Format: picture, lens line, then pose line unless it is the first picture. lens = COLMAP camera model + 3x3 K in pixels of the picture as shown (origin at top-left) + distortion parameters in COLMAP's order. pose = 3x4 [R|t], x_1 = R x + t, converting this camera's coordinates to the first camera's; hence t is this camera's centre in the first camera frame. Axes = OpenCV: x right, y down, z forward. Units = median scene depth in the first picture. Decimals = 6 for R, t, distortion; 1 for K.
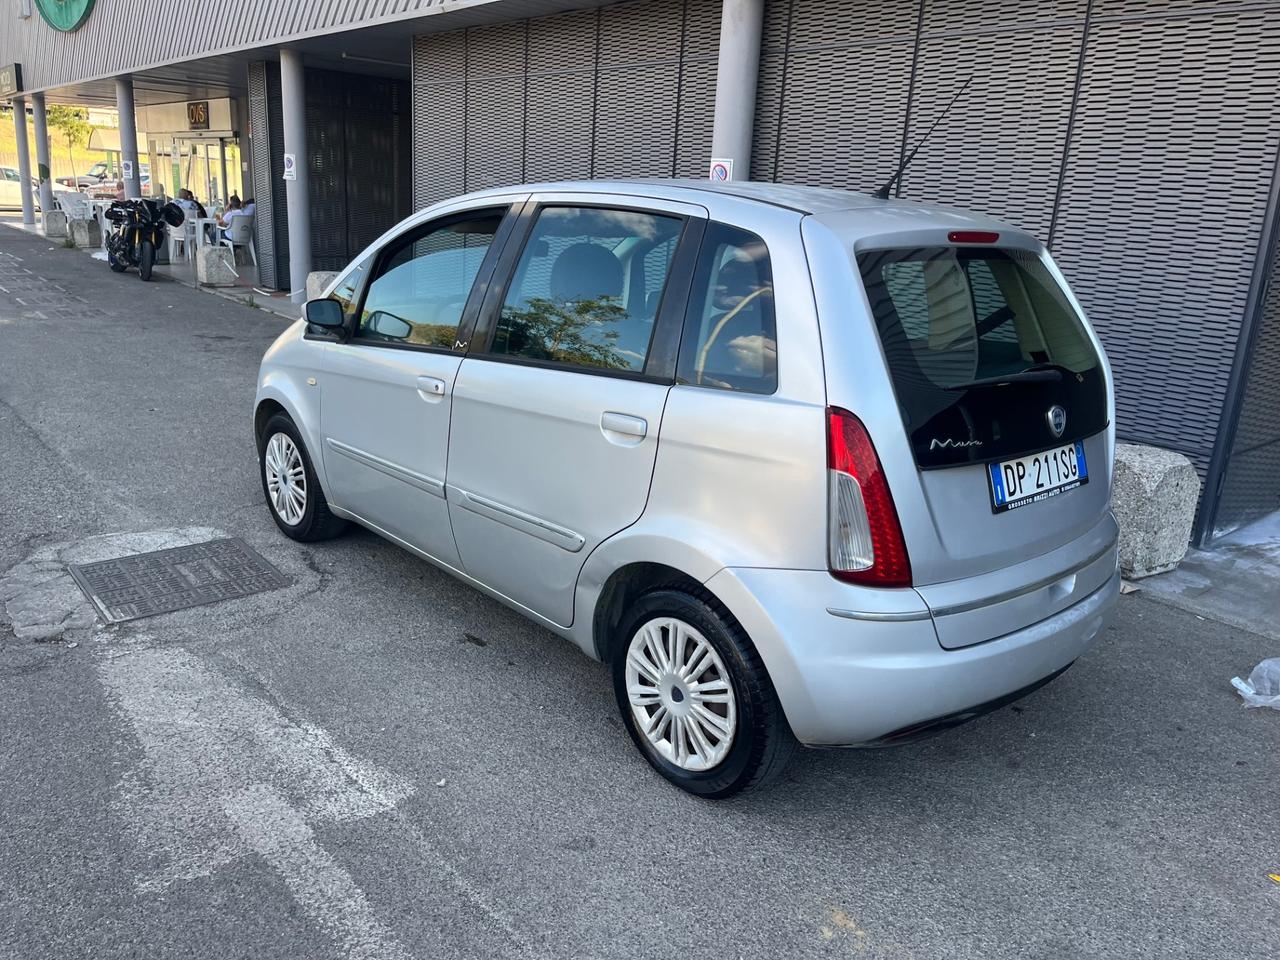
lens RADIAL K [[975.6, 0, 645.0], [0, 975.6, 484.3], [0, 0, 1]] dist [0.078833, -0.108016]
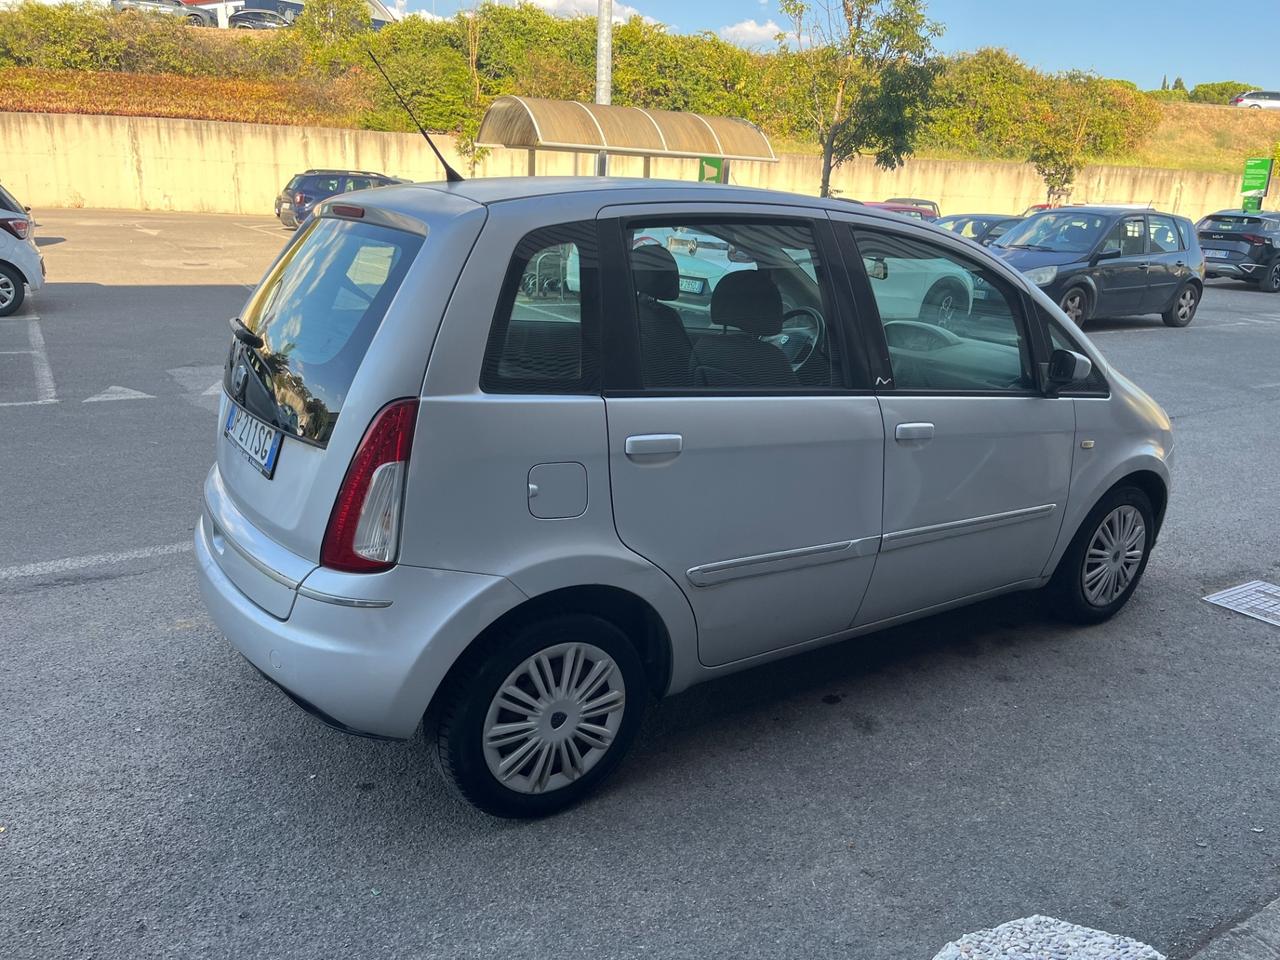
lens RADIAL K [[975.6, 0, 652.1], [0, 975.6, 485.0], [0, 0, 1]] dist [0.078833, -0.108016]
pose [[-0.151736, 0.225635, -0.962323, 1.062882], [-0.320598, 0.909724, 0.263853, -0.291402], [0.934983, 0.348555, -0.065700, 1.171456]]
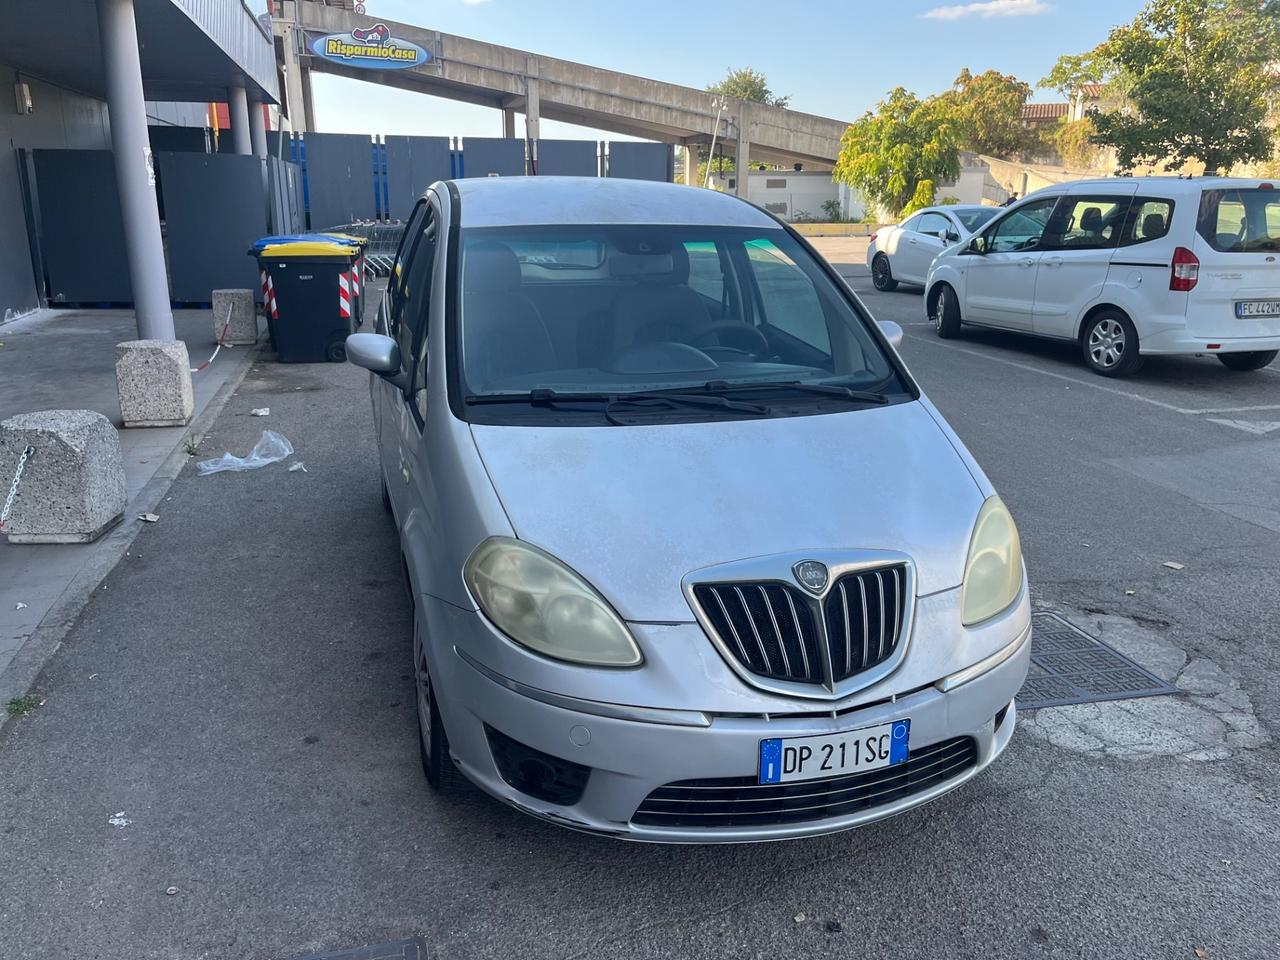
lens RADIAL K [[975.6, 0, 632.4], [0, 975.6, 474.3], [0, 0, 1]] dist [0.078833, -0.108016]
pose [[-0.896989, -0.183770, 0.402043, -0.573587], [0.064553, 0.845289, 0.530395, -0.644287], [-0.437314, 0.501712, -0.746353, 2.084747]]
